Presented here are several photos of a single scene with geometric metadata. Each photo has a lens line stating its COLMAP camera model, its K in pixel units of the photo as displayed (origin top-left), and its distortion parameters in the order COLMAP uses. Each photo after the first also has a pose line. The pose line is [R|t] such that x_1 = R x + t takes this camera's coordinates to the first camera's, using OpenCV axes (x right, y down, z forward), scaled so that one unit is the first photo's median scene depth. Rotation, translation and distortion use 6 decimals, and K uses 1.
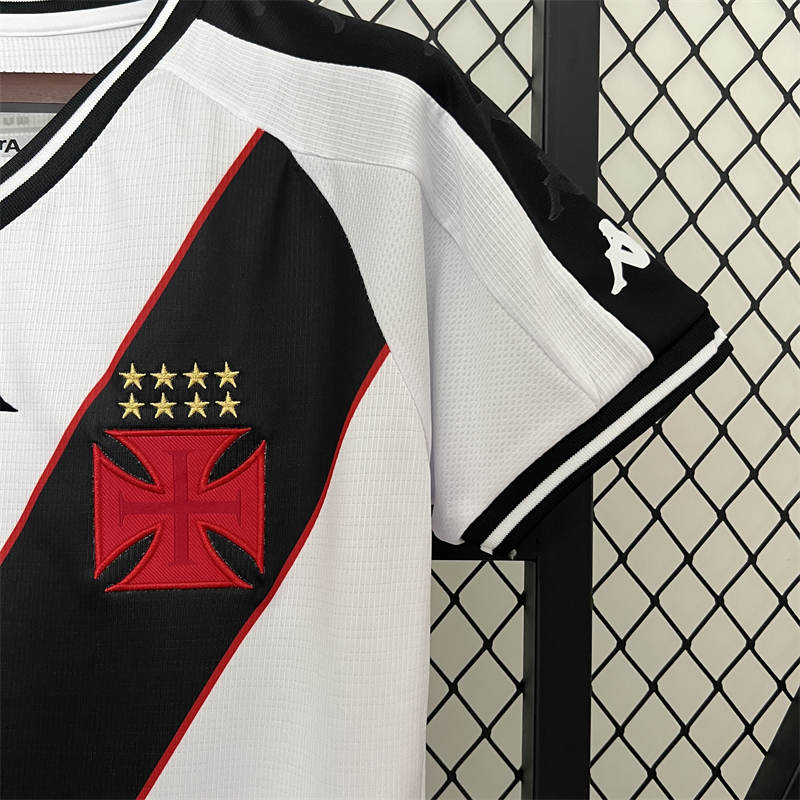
lens RADIAL K [[821.0, 0, 400.5], [0, 821.0, 409.1], [0, 0, 1]] dist [0.118036, -0.290461]
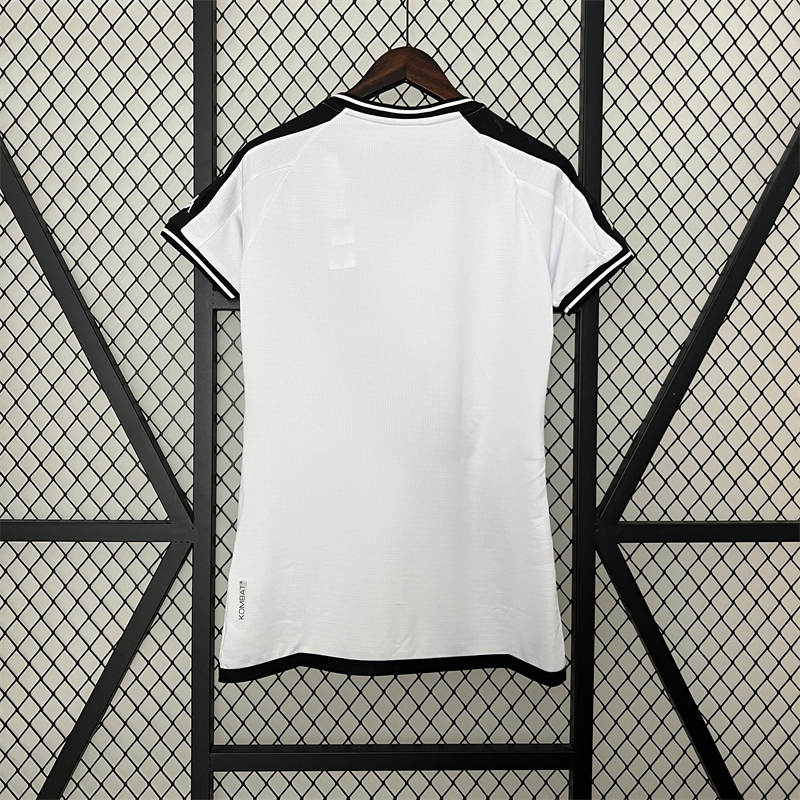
lens RADIAL K [[821.0, 0, 400.5], [0, 821.0, 409.1], [0, 0, 1]] dist [0.118036, -0.290461]
pose [[0.998949, -0.008526, -0.045044, -0.402133], [0.010535, 0.998951, 0.044555, 0.447892], [0.044617, -0.044982, 0.997991, -2.316769]]
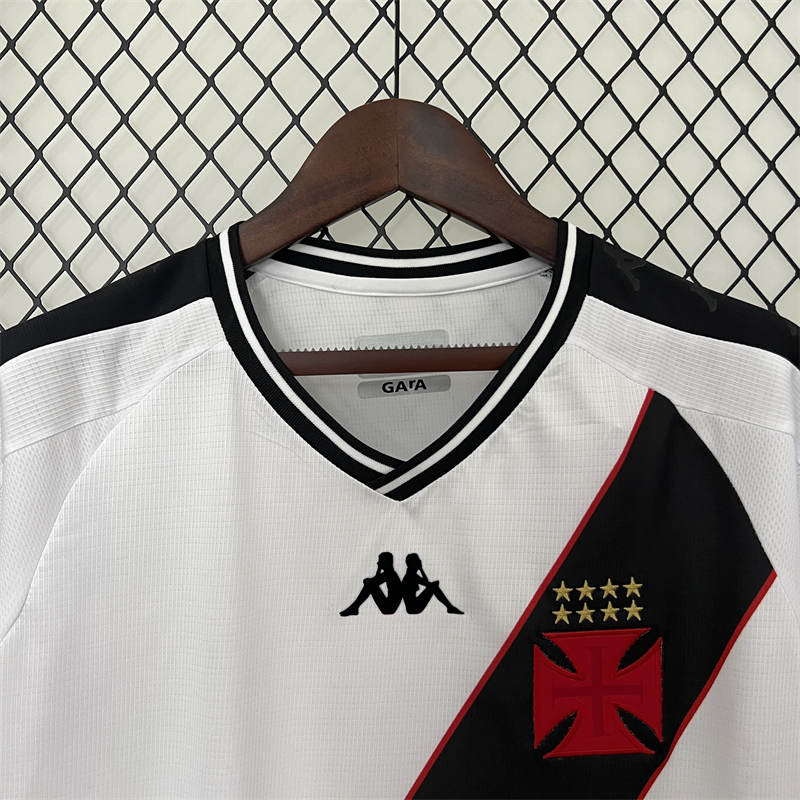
lens RADIAL K [[821.0, 0, 400.5], [0, 821.0, 409.1], [0, 0, 1]] dist [0.118036, -0.290461]
pose [[0.999354, -0.018147, -0.031020, -0.521574], [0.018522, 0.999758, 0.011828, -0.335394], [0.030798, -0.012395, 0.999449, -0.278776]]
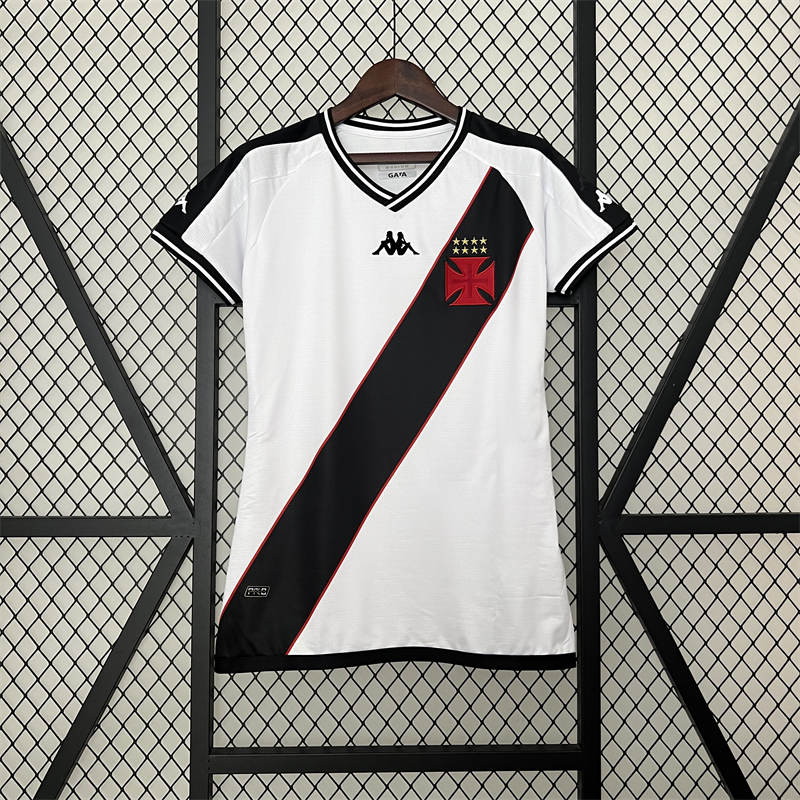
lens RADIAL K [[821.0, 0, 400.5], [0, 821.0, 409.1], [0, 0, 1]] dist [0.118036, -0.290461]
pose [[0.998784, -0.019308, -0.045367, -0.405721], [0.018439, 0.999640, -0.019509, 0.697564], [0.045727, 0.018649, 0.998780, -2.328285]]
